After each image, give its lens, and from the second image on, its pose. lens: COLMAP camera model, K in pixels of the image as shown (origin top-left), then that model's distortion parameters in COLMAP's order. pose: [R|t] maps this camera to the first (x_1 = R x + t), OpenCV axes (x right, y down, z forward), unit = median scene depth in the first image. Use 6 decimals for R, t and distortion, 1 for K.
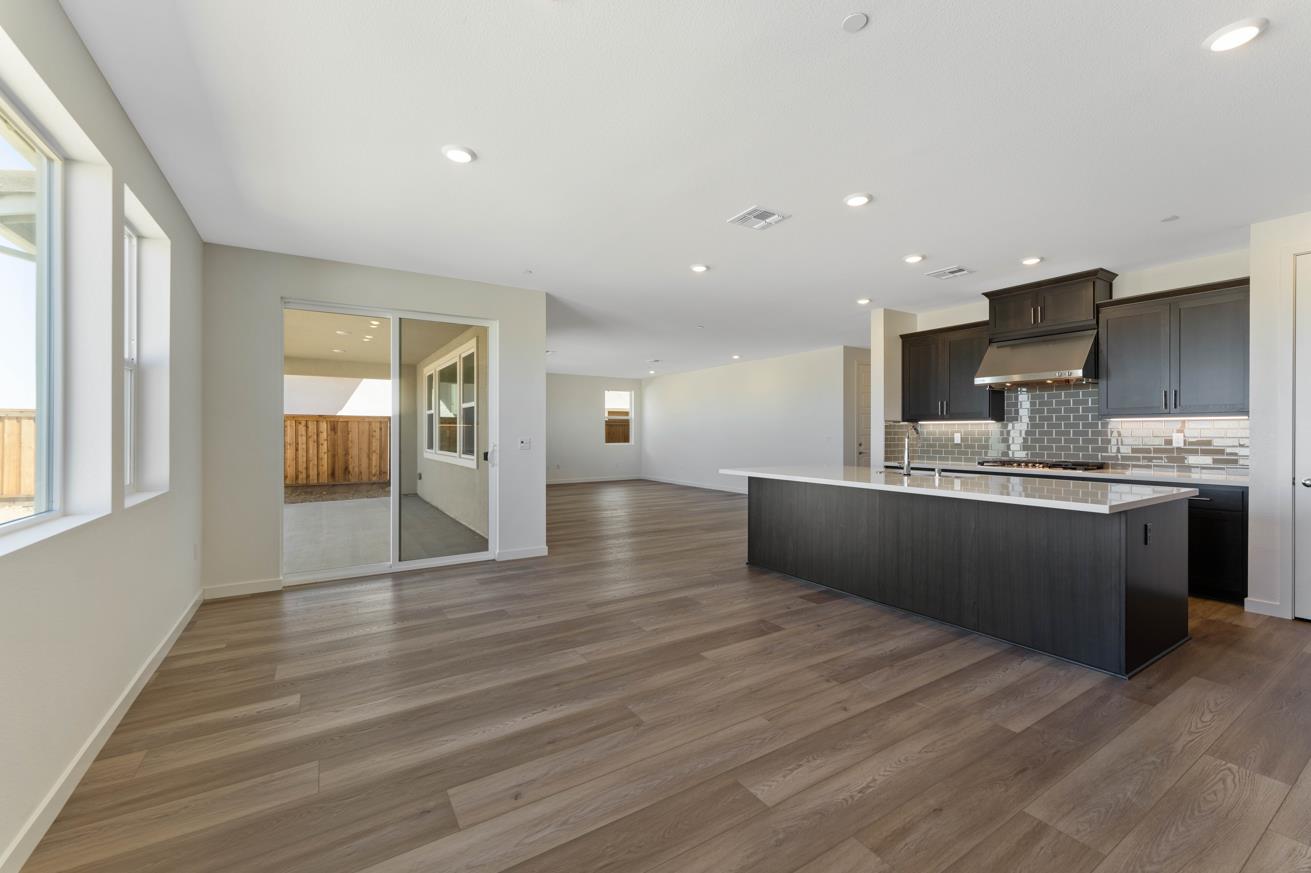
lens RADIAL K [[542.8, 0, 657.5], [0, 542.8, 435.5], [0, 0, 1]] dist [0.000433, -0.000044]
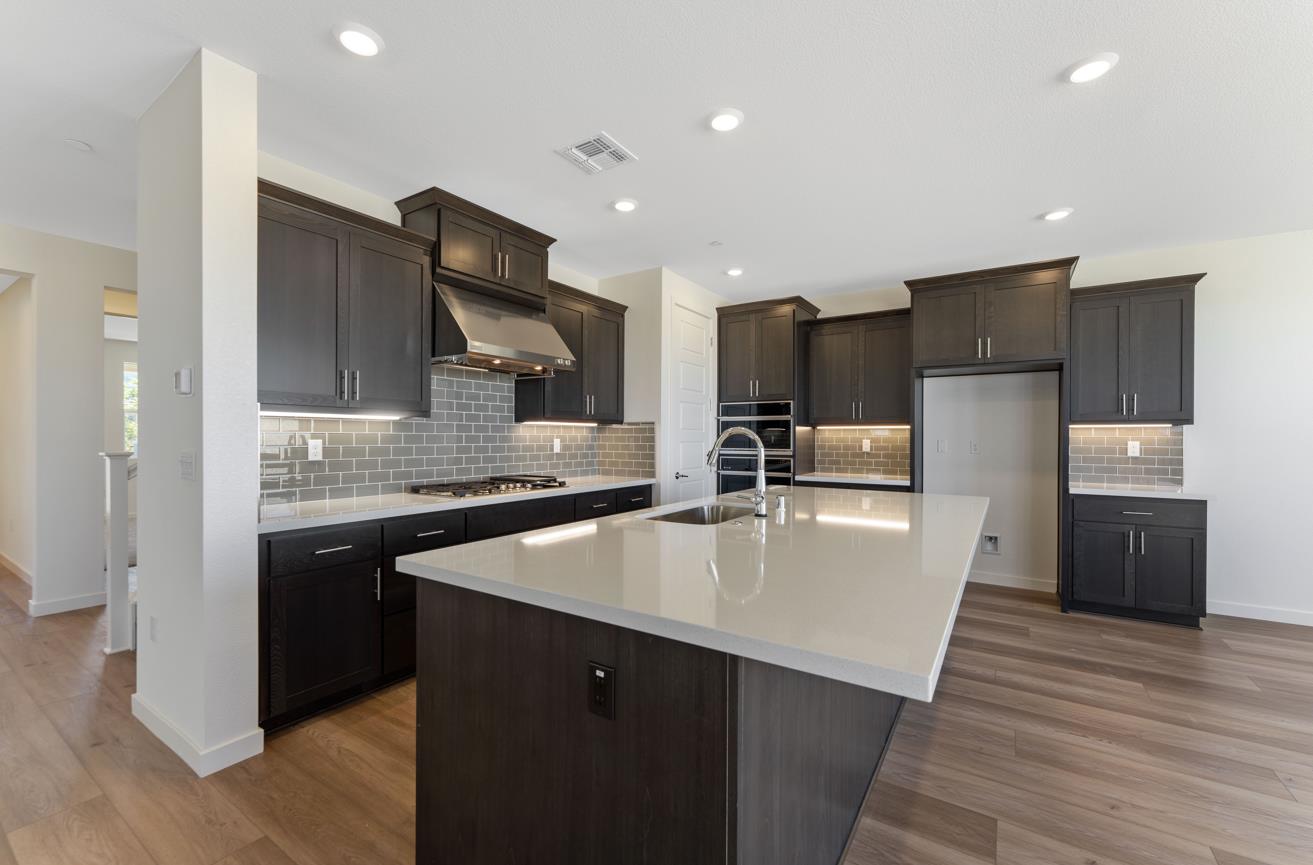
lens RADIAL K [[530.7, 0, 655.9], [0, 530.7, 434.7], [0, 0, 1]] dist [0.002515, -0.000022]
pose [[-0.414341, 0.009791, 0.910069, 0.007867], [0.000707, 0.999945, -0.010436, -0.004946], [-0.910121, -0.003681, -0.414325, 1.491173]]
